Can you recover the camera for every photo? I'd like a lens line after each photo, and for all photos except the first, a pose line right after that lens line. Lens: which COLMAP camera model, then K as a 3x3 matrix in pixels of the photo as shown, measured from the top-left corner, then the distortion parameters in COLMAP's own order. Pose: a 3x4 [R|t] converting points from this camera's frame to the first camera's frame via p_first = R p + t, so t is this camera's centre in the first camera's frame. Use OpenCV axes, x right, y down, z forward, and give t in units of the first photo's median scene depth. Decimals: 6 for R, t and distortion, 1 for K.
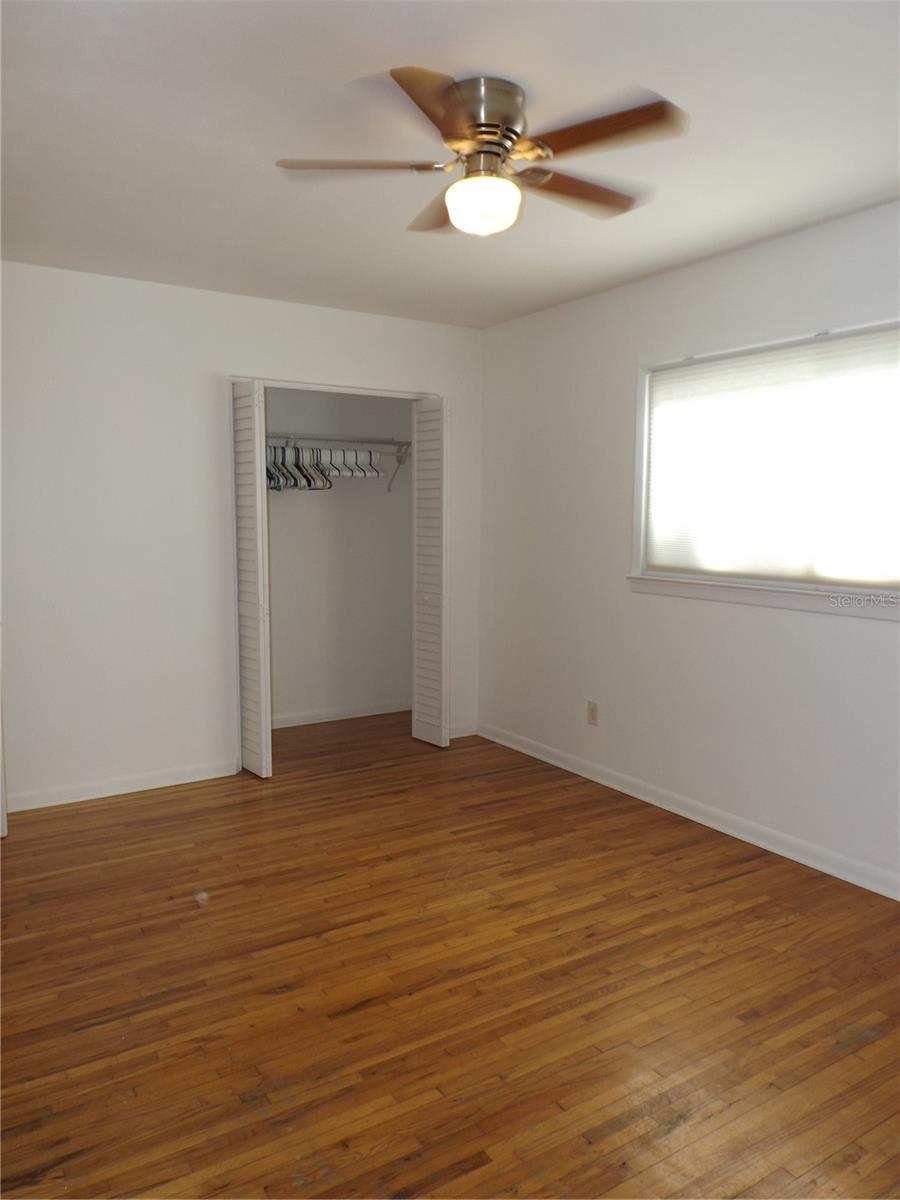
lens RADIAL K [[870.8, 0, 452.4], [0, 870.8, 604.5], [0, 0, 1]] dist [0.008808, -0.018290]
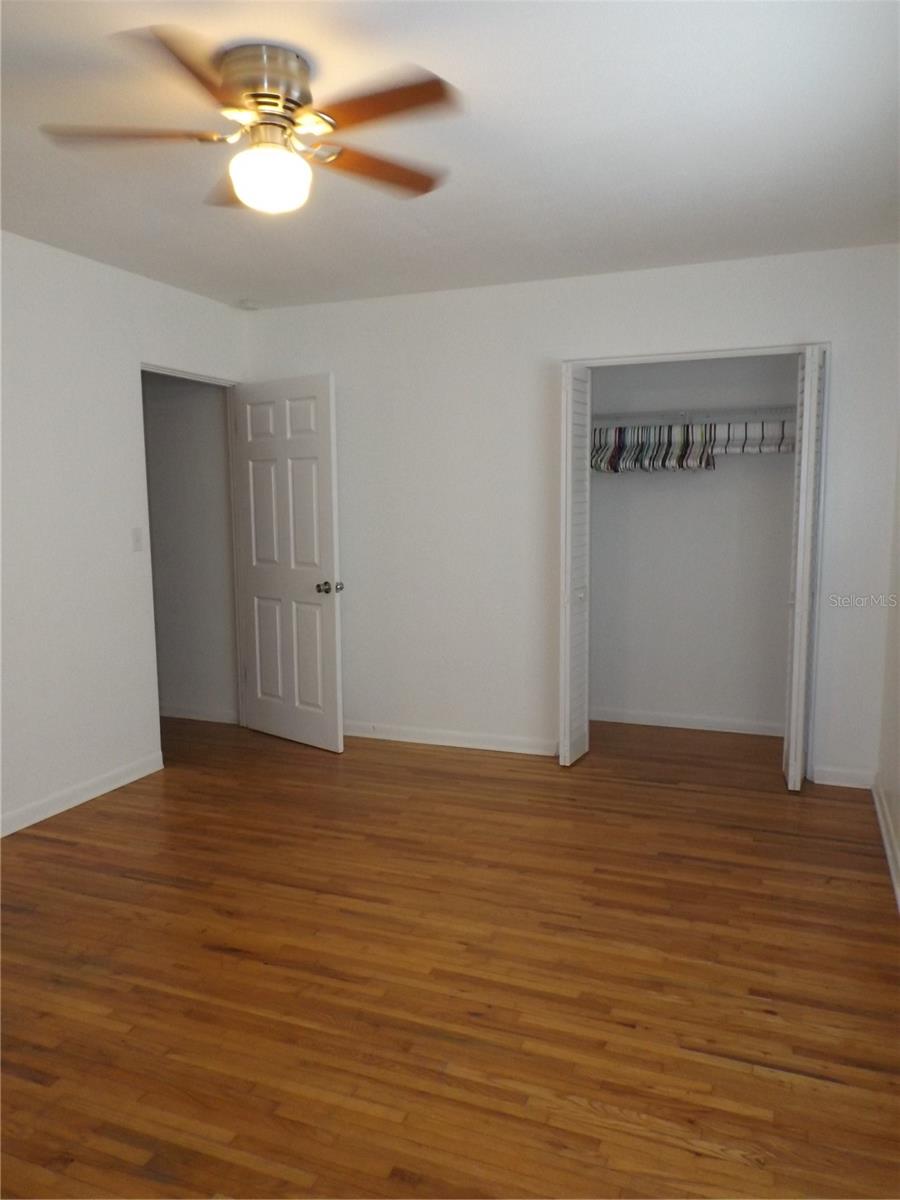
lens RADIAL K [[870.8, 0, 452.4], [0, 870.8, 604.5], [0, 0, 1]] dist [0.008808, -0.018290]
pose [[0.577770, 0.093111, -0.810871, 0.672286], [-0.074699, 0.995335, 0.061068, -0.046605], [0.812774, 0.025288, 0.582029, 0.426411]]
